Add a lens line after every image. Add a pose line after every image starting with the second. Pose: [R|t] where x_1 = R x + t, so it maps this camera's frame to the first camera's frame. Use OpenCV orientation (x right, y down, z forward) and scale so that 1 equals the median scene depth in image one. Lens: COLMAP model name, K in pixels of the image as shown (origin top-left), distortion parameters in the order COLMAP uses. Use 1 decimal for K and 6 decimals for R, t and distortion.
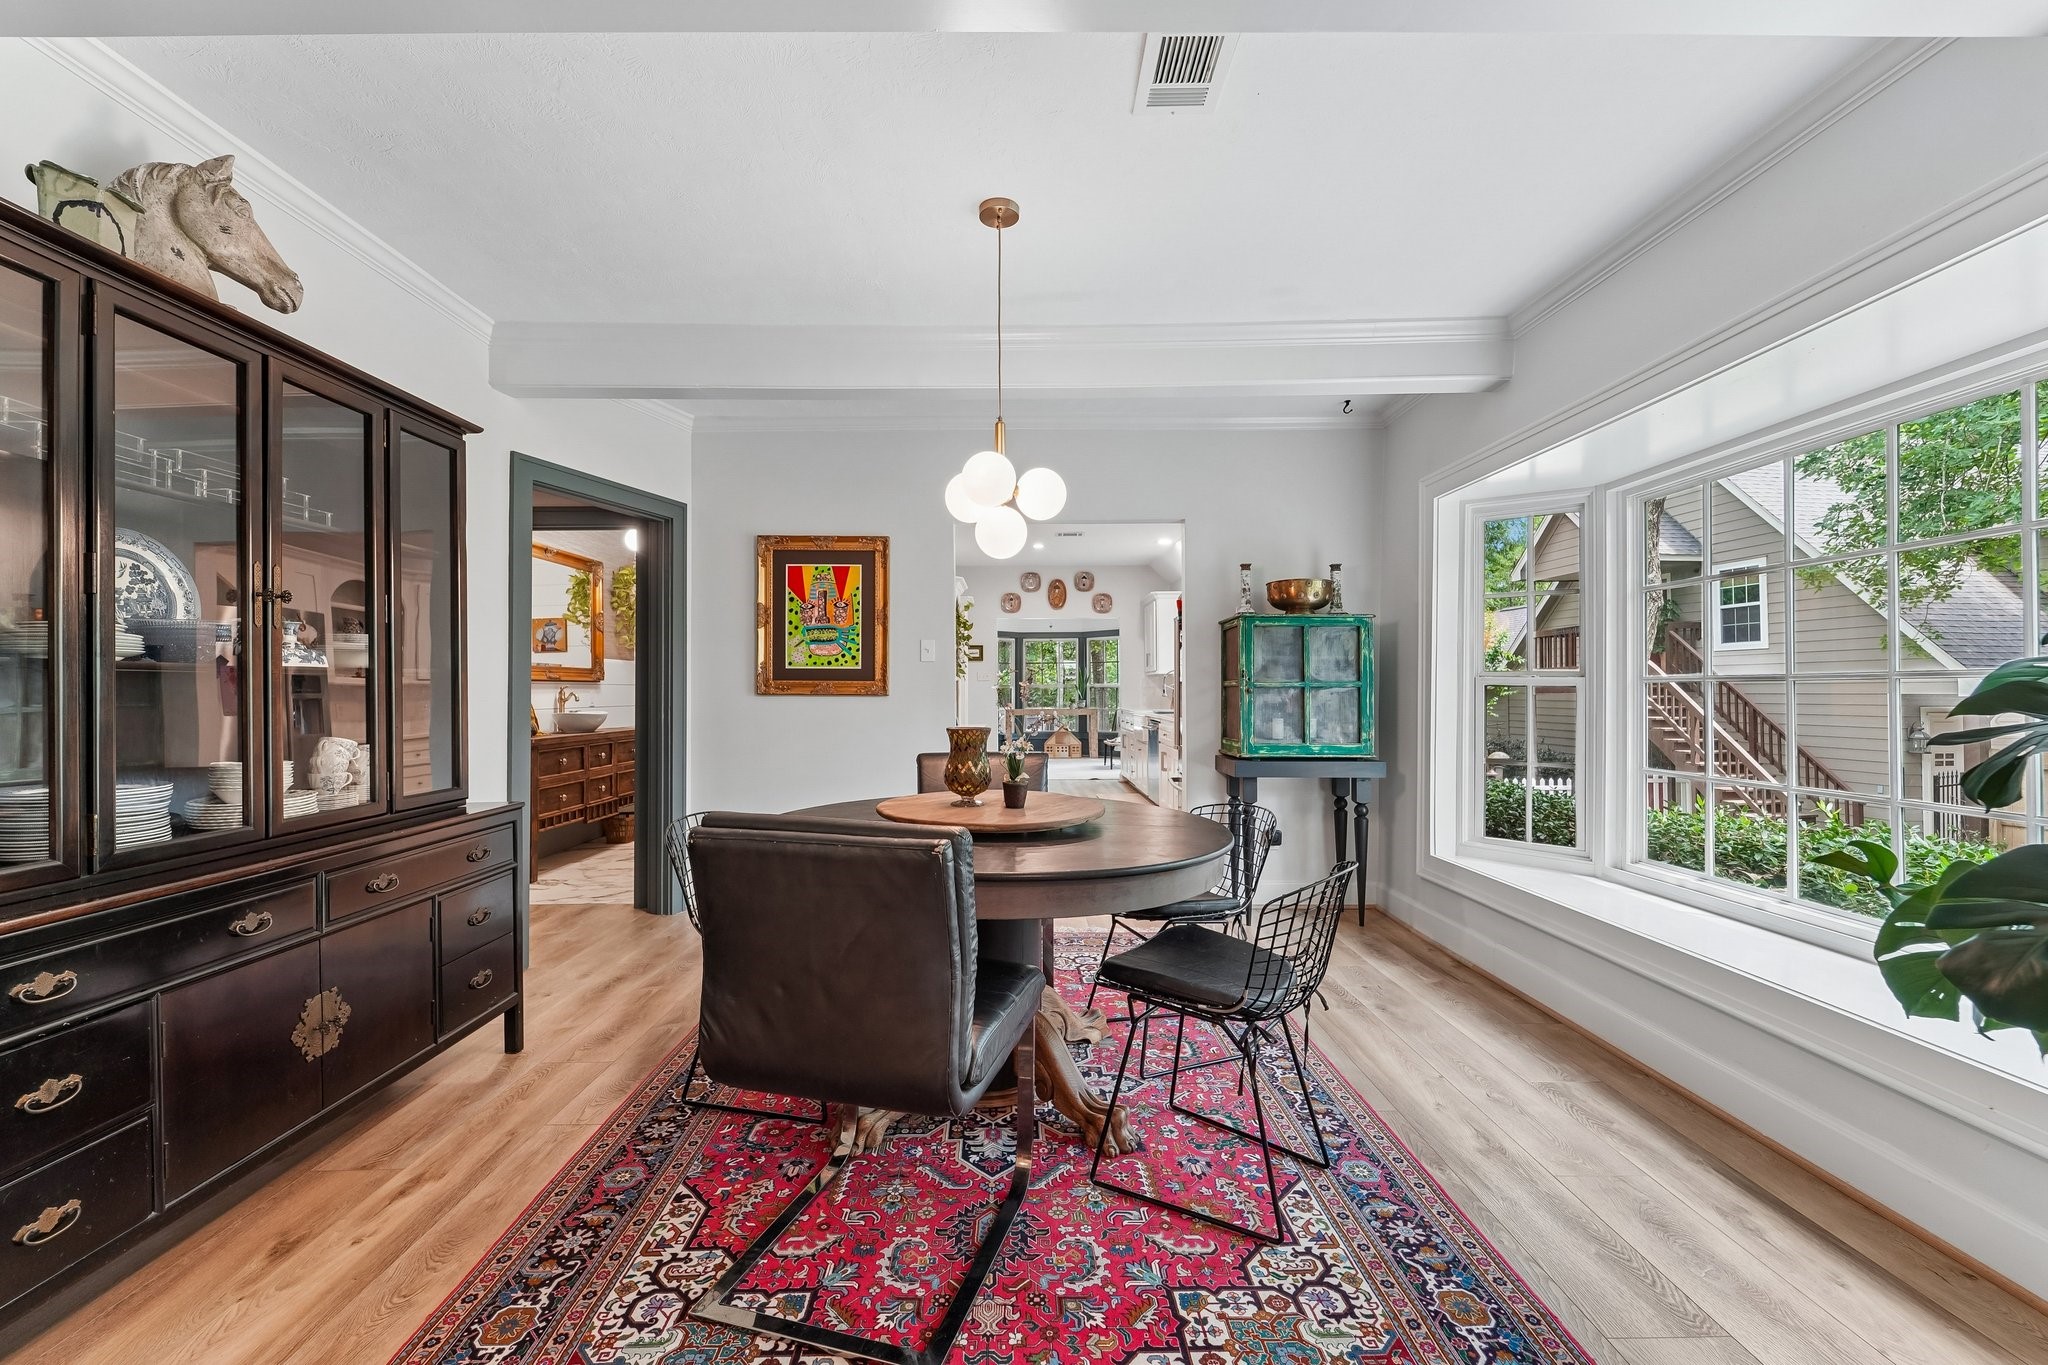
lens RADIAL K [[838.2, 0, 1018.9], [0, 838.2, 686.1], [0, 0, 1]] dist [-0.000908, -0.005690]
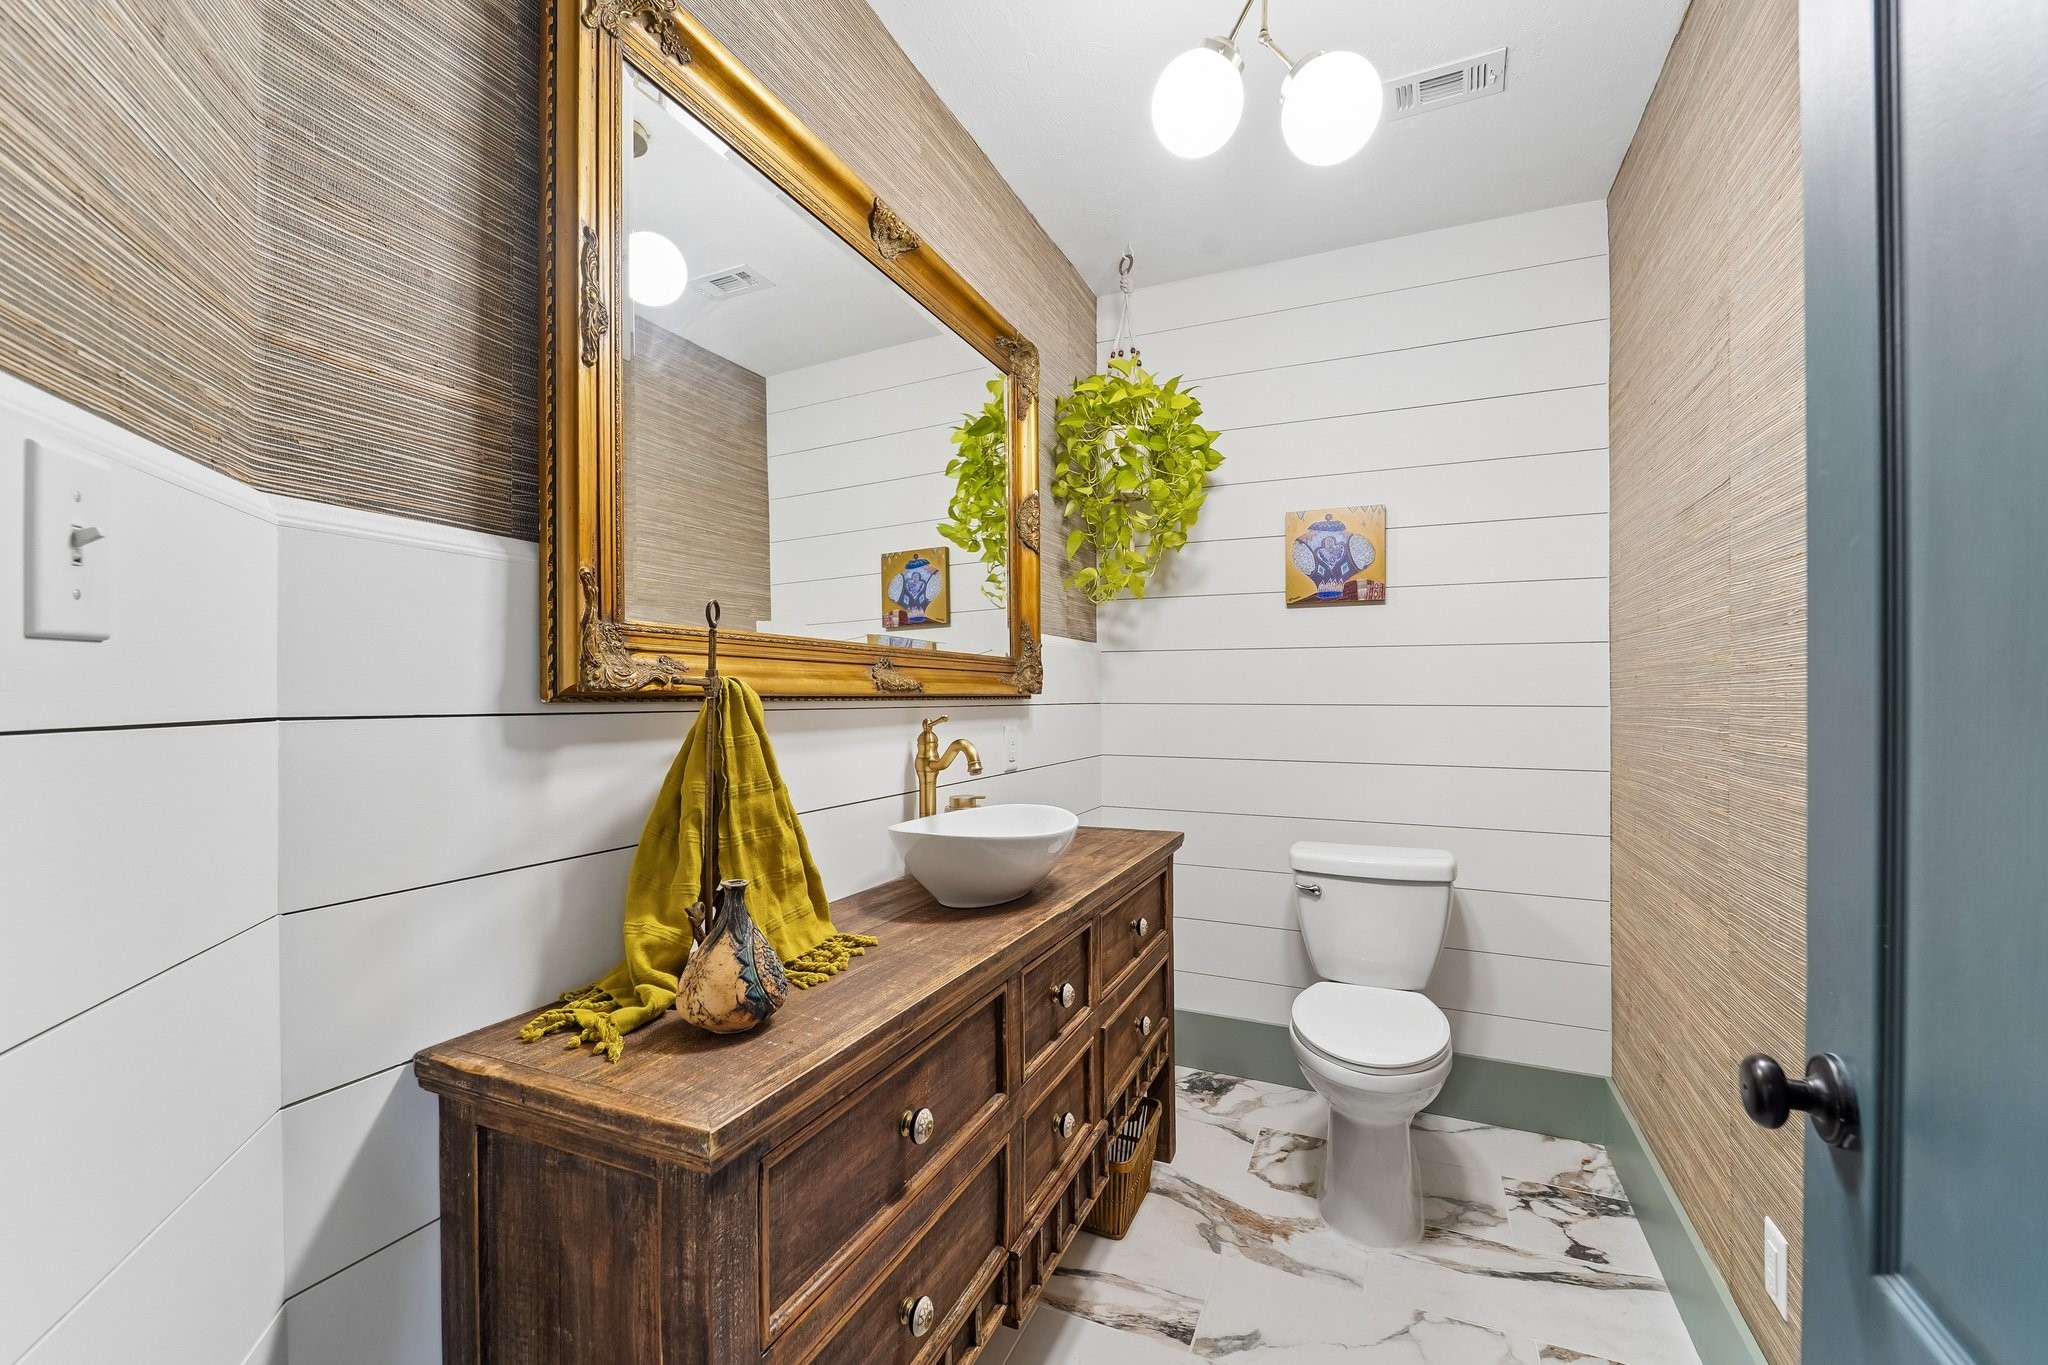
lens RADIAL K [[838.2, 0, 1021.9], [0, 838.2, 694.3], [0, 0, 1]] dist [-0.000908, -0.005690]
pose [[0.913311, -0.001526, -0.407260, -0.355642], [0.003065, 0.999990, 0.003127, -0.007241], [0.407251, -0.004104, 0.913307, 0.668895]]
